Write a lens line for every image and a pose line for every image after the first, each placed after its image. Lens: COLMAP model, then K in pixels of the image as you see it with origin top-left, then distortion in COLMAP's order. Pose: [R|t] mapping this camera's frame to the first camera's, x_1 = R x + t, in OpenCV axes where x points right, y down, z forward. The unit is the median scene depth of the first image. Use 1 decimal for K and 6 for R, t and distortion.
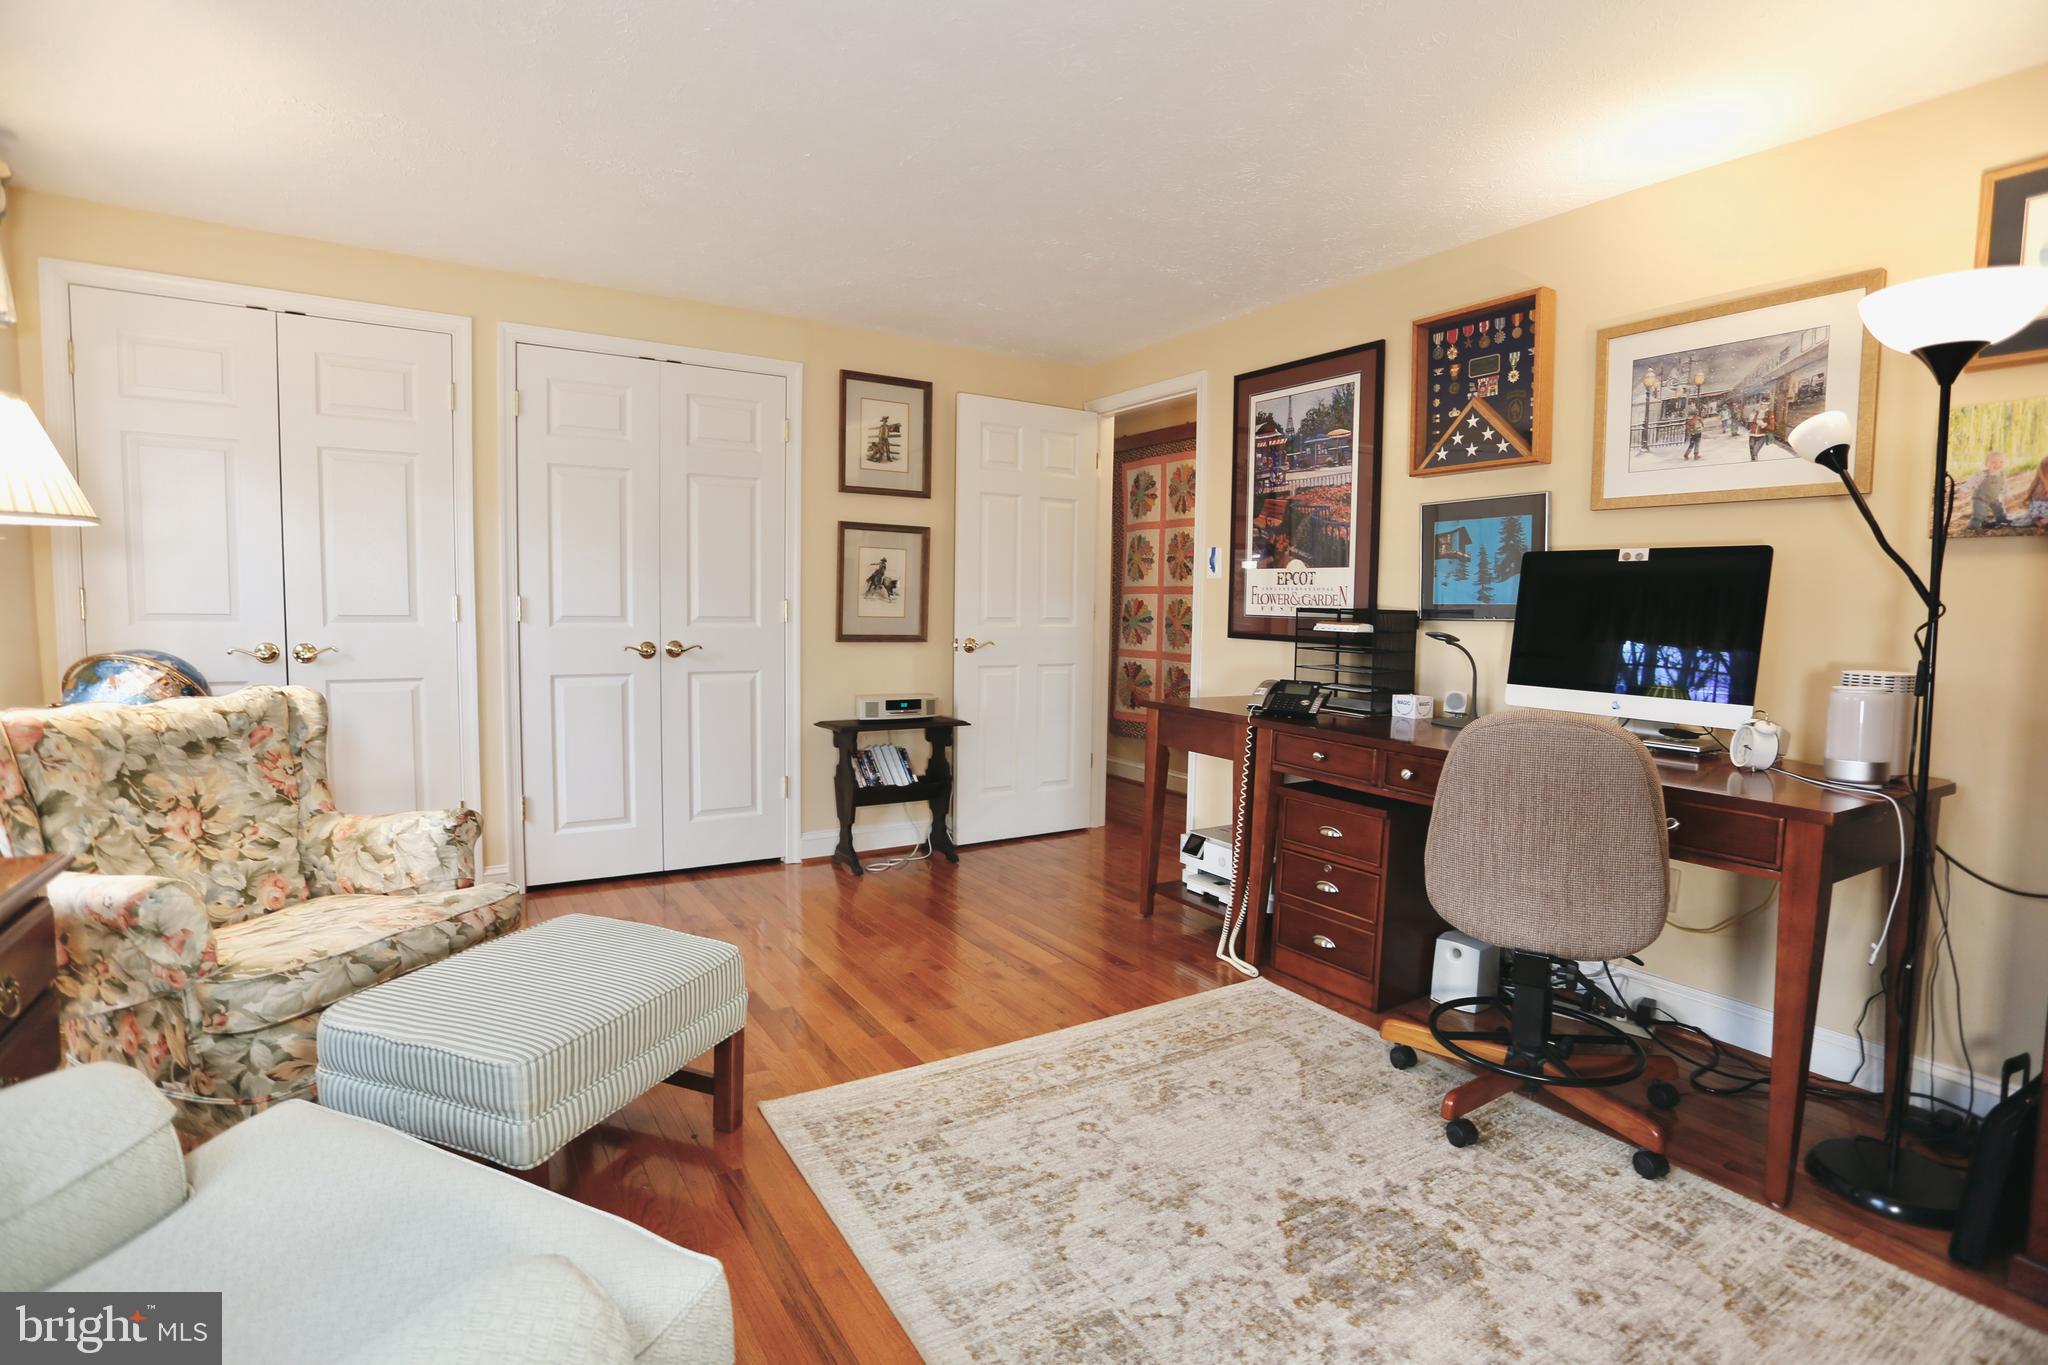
lens RADIAL K [[994.6, 0, 1035.2], [0, 994.6, 677.1], [0, 0, 1]] dist [-0.078841, 0.038532]
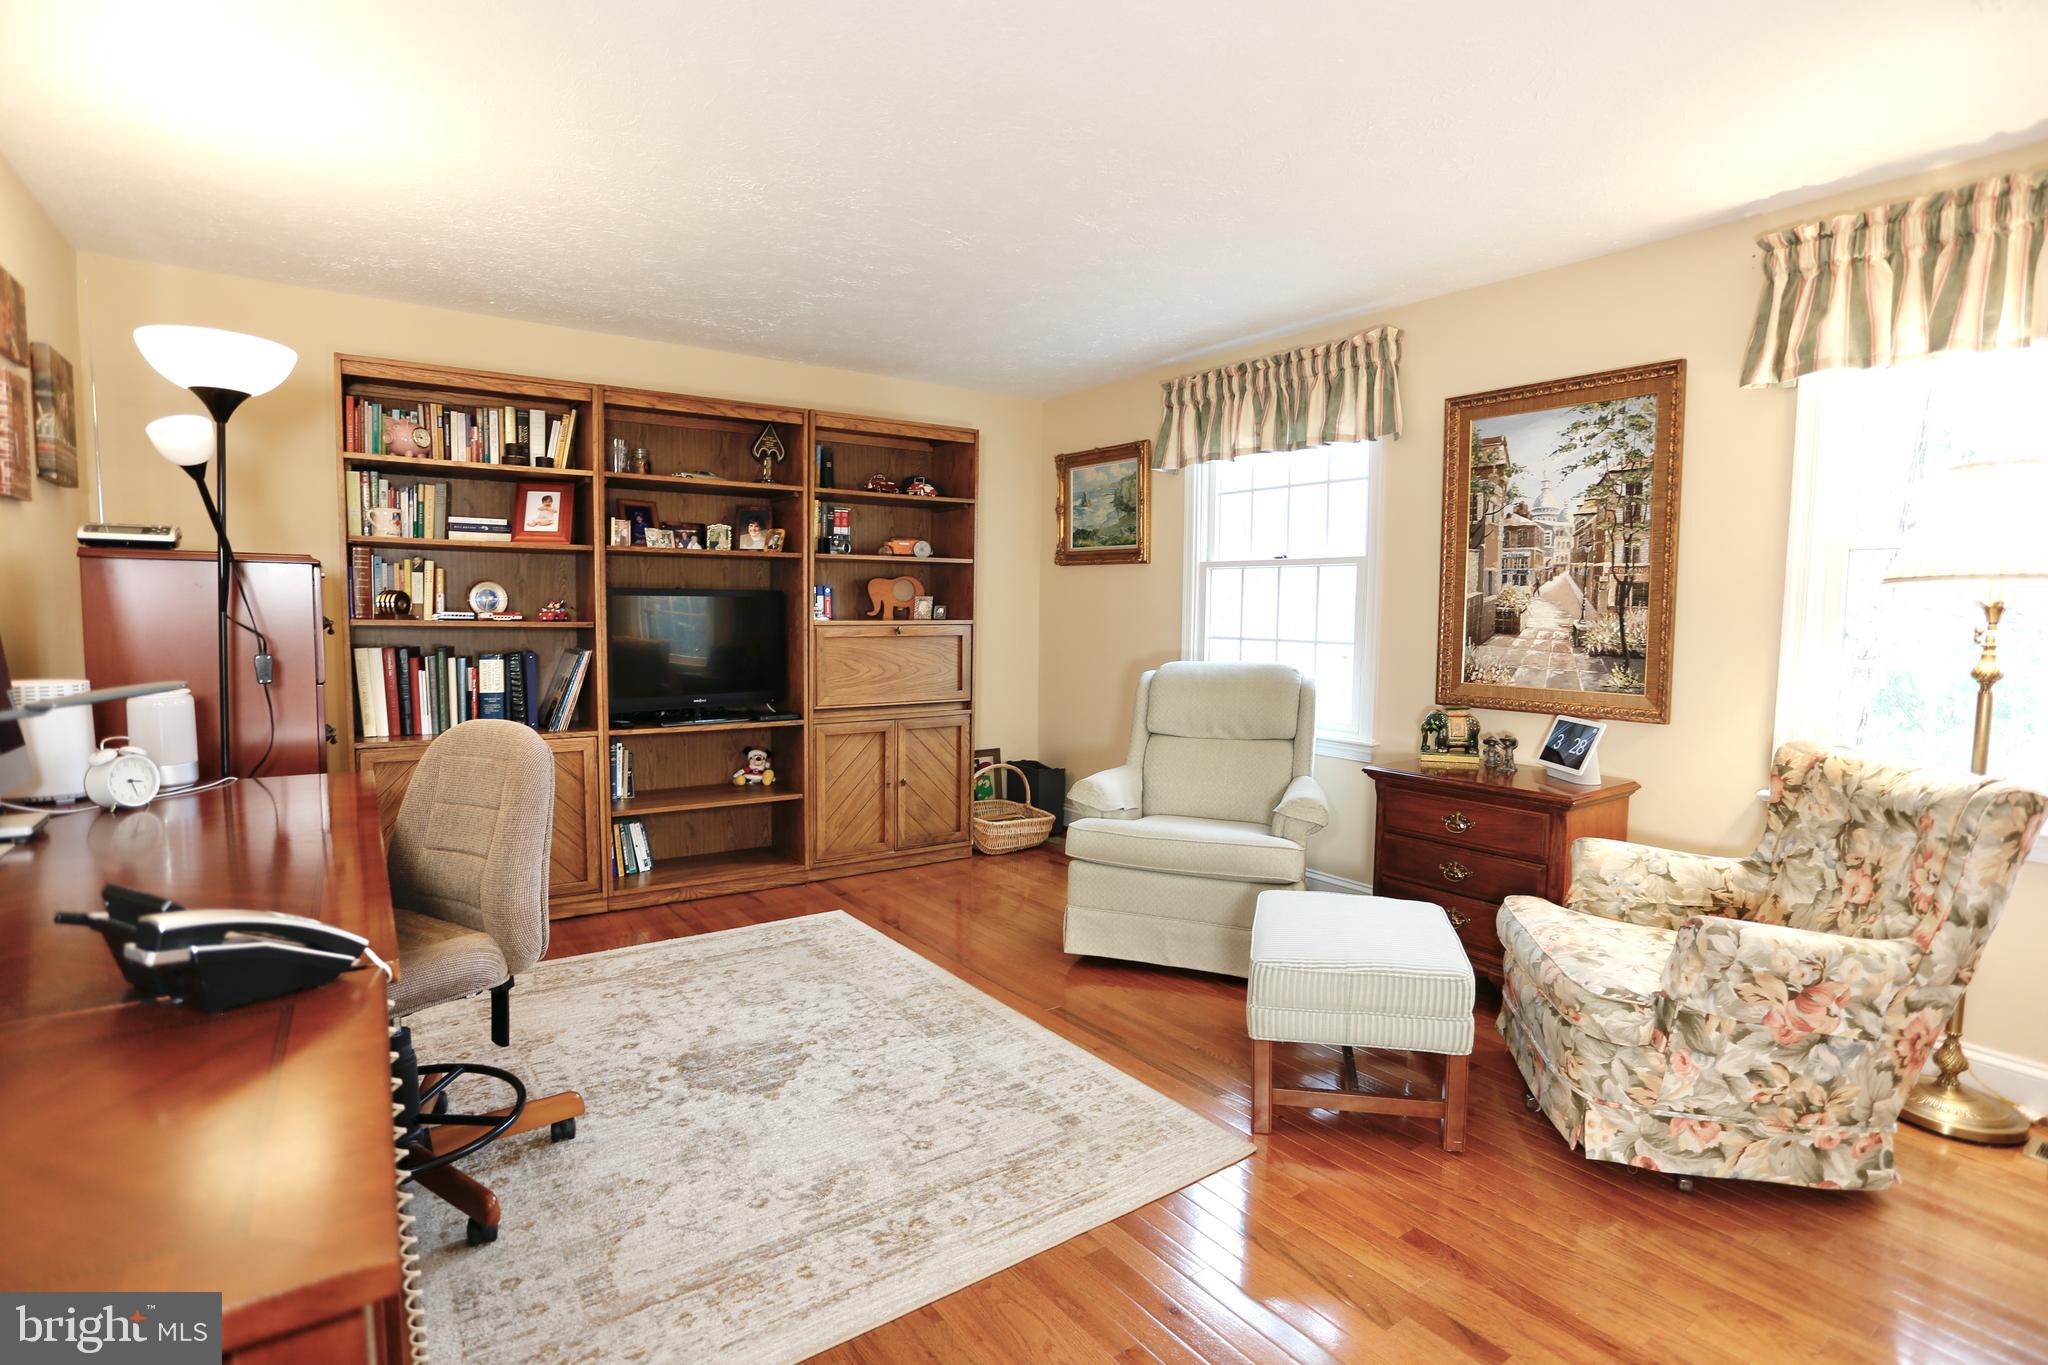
lens RADIAL K [[994.6, 0, 1035.2], [0, 994.6, 677.1], [0, 0, 1]] dist [-0.078841, 0.038532]
pose [[-0.997331, -0.027080, -0.067799, 0.013462], [-0.036473, 0.989280, 0.141400, -0.122539], [0.063243, 0.143496, -0.987628, 1.398383]]
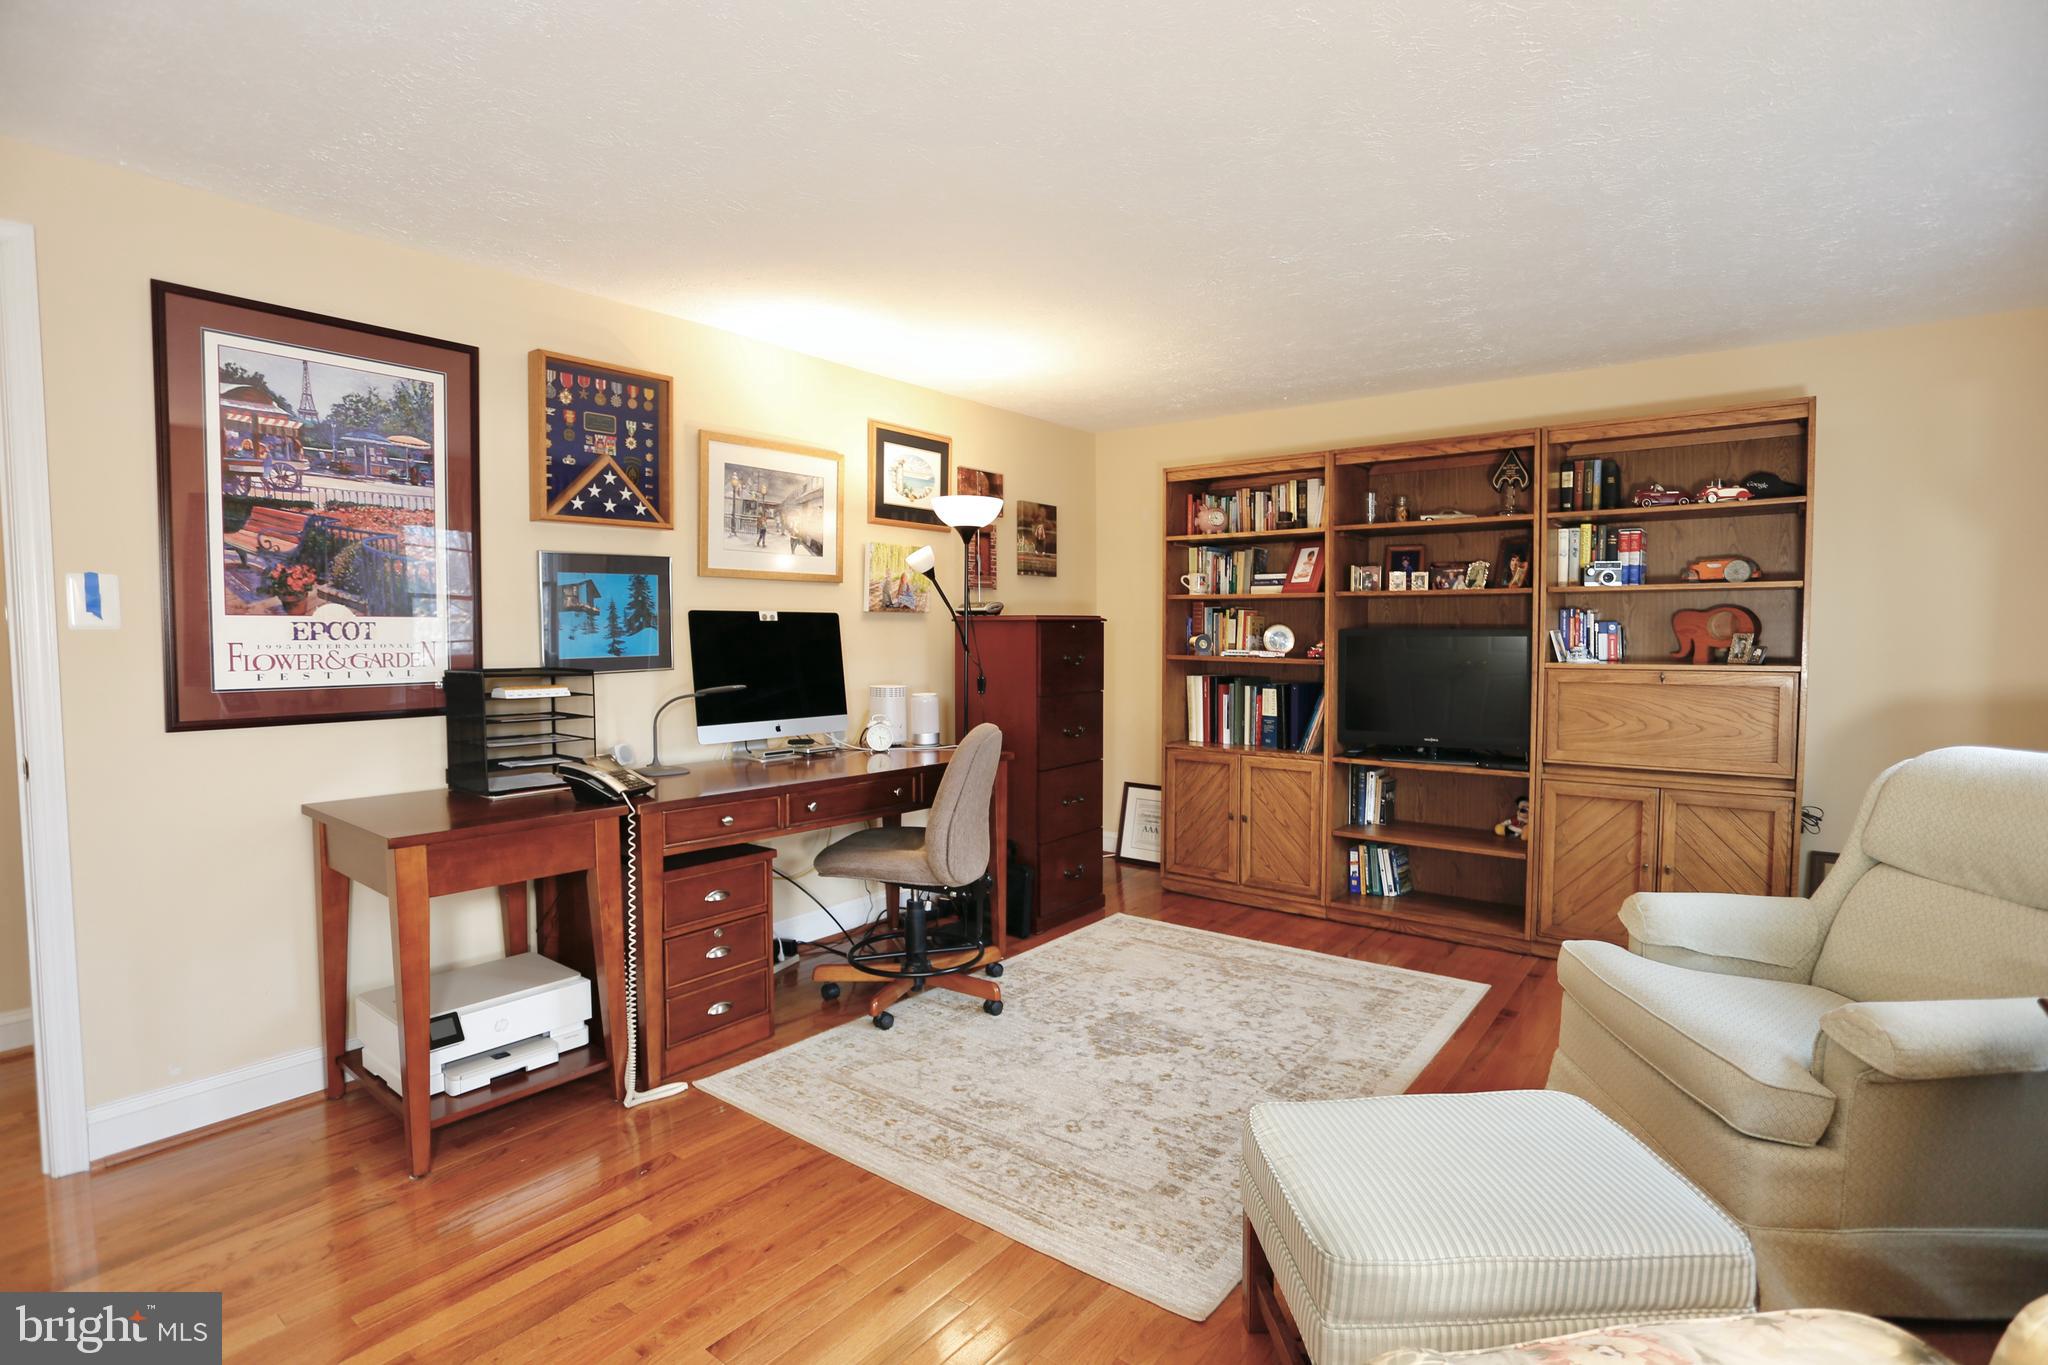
lens RADIAL K [[994.6, 0, 1035.2], [0, 994.6, 677.1], [0, 0, 1]] dist [-0.078841, 0.038532]
pose [[-0.349577, -0.062334, 0.934832, -0.700860], [0.063705, 0.993894, 0.090094, -0.125410], [-0.934739, 0.091048, -0.343472, 1.000407]]
